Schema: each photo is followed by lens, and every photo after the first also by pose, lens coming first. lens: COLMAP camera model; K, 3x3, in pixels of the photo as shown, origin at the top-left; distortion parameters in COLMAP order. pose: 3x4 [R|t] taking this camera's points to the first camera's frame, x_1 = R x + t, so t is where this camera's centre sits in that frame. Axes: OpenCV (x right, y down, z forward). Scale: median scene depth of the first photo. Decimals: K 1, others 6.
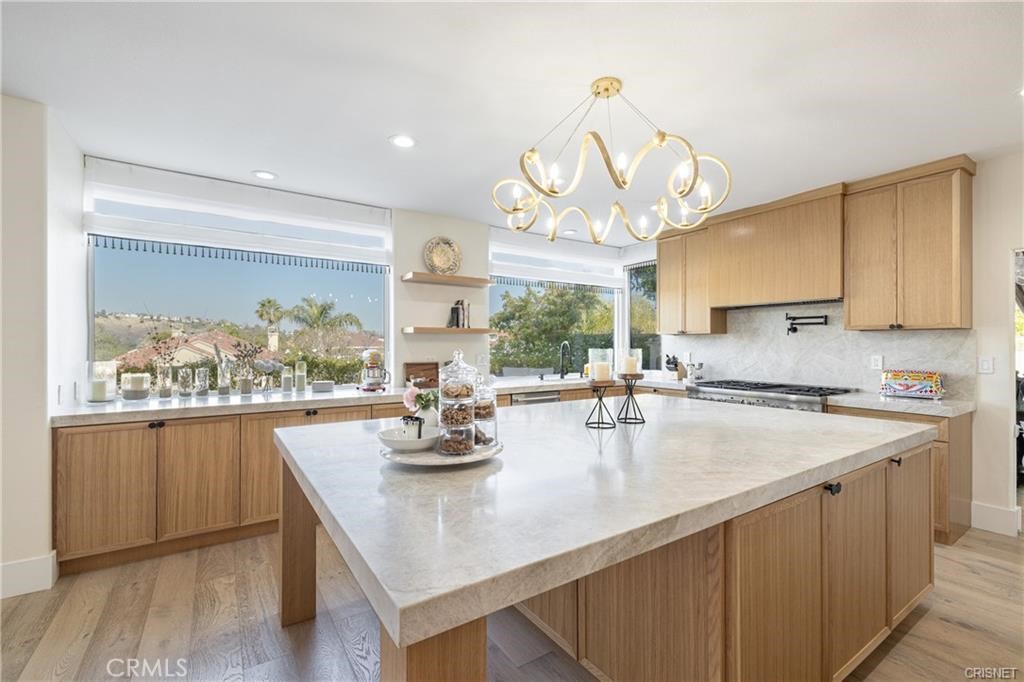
lens RADIAL K [[445.7, 0, 513.3], [0, 445.7, 341.6], [0, 0, 1]] dist [-0.000246, -0.000015]
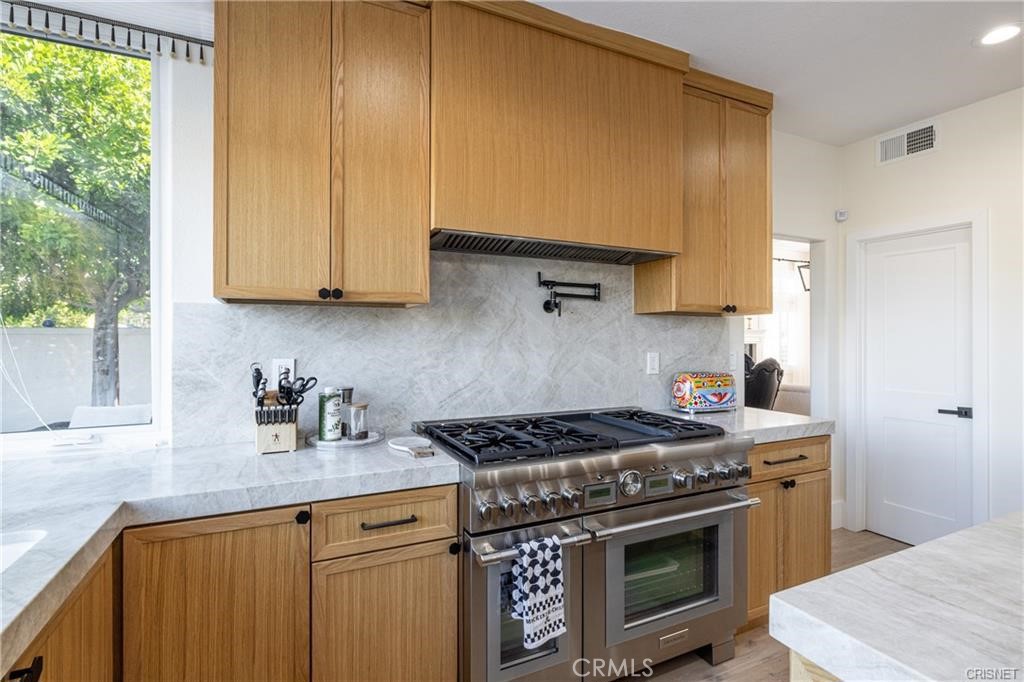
lens RADIAL K [[472.4, 0, 511.7], [0, 472.4, 338.0], [0, 0, 1]] dist [-0.001834, -0.000096]
pose [[0.138667, 0.005867, 0.990322, 0.092504], [-0.006374, 0.999967, -0.005032, 0.013332], [-0.990319, -0.005614, 0.138700, 1.013104]]
